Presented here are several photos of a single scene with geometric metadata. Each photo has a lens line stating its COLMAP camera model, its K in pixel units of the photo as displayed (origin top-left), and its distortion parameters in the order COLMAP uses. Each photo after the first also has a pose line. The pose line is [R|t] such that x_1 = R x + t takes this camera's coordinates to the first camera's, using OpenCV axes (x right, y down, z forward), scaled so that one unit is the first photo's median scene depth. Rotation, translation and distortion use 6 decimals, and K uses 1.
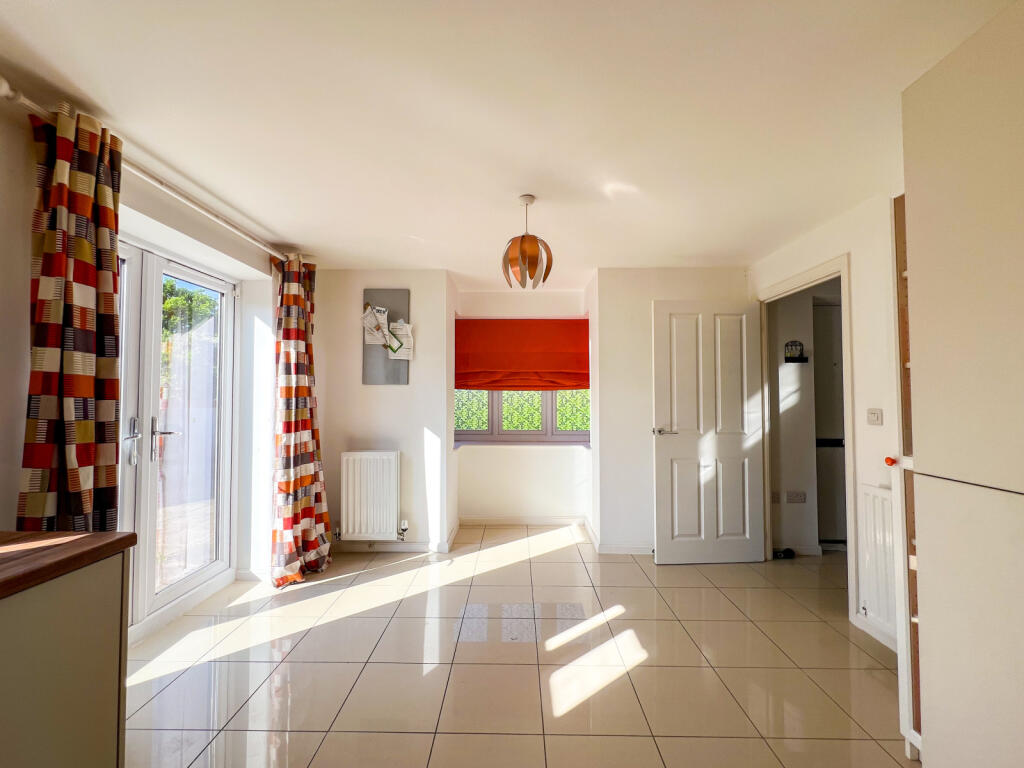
lens RADIAL K [[414.4, 0, 512.0], [0, 414.4, 384.0], [0, 0, 1]] dist [0.000557, 0.000082]
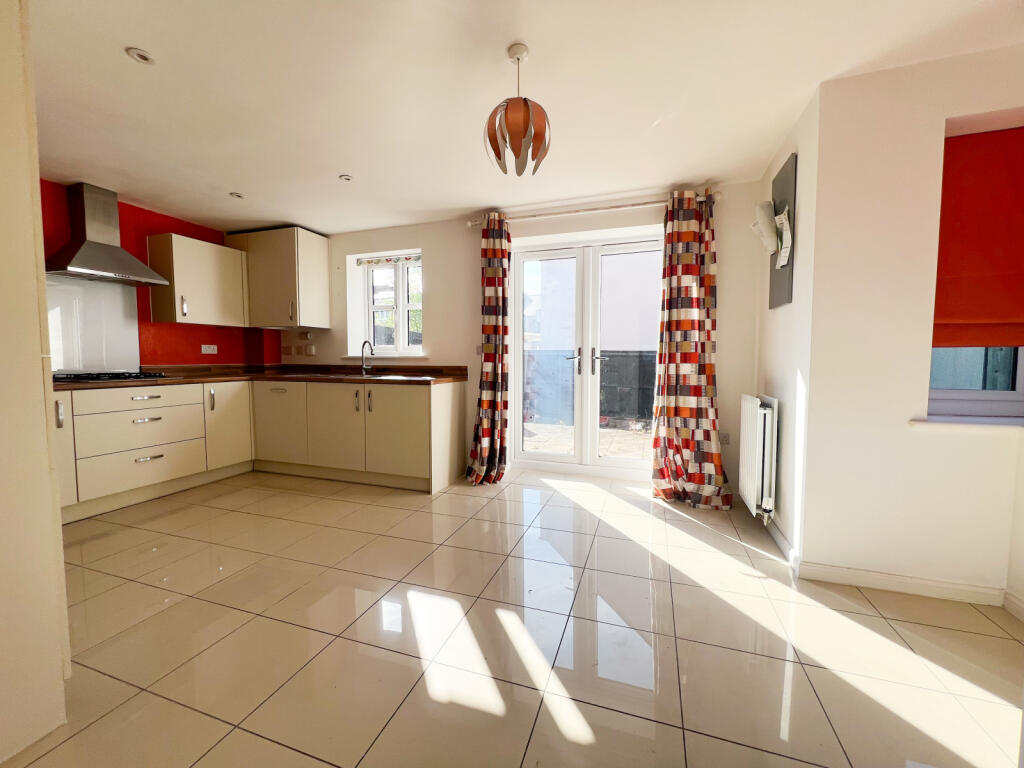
lens RADIAL K [[414.4, 0, 512.0], [0, 414.4, 384.0], [0, 0, 1]] dist [0.000557, 0.000082]
pose [[-0.312869, 0.058276, -0.948007, 0.664760], [0.029658, 0.998229, 0.051576, 0.107868], [0.949333, -0.011979, -0.314044, 1.010669]]
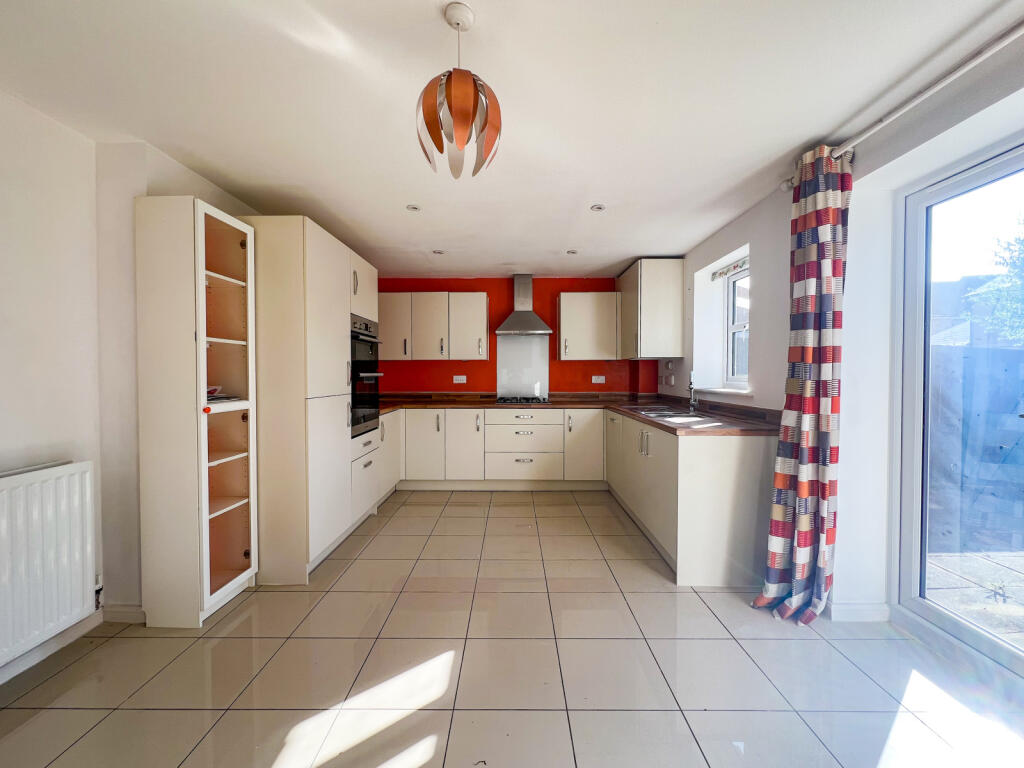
lens RADIAL K [[420.6, 0, 512.0], [0, 420.6, 384.0], [0, 0, 1]] dist [-0.002072, -0.000146]
pose [[-0.999998, -0.001679, -0.000678, -0.029056], [-0.001673, 0.999961, -0.008685, 0.064077], [0.000693, -0.008684, -0.999962, 1.303042]]
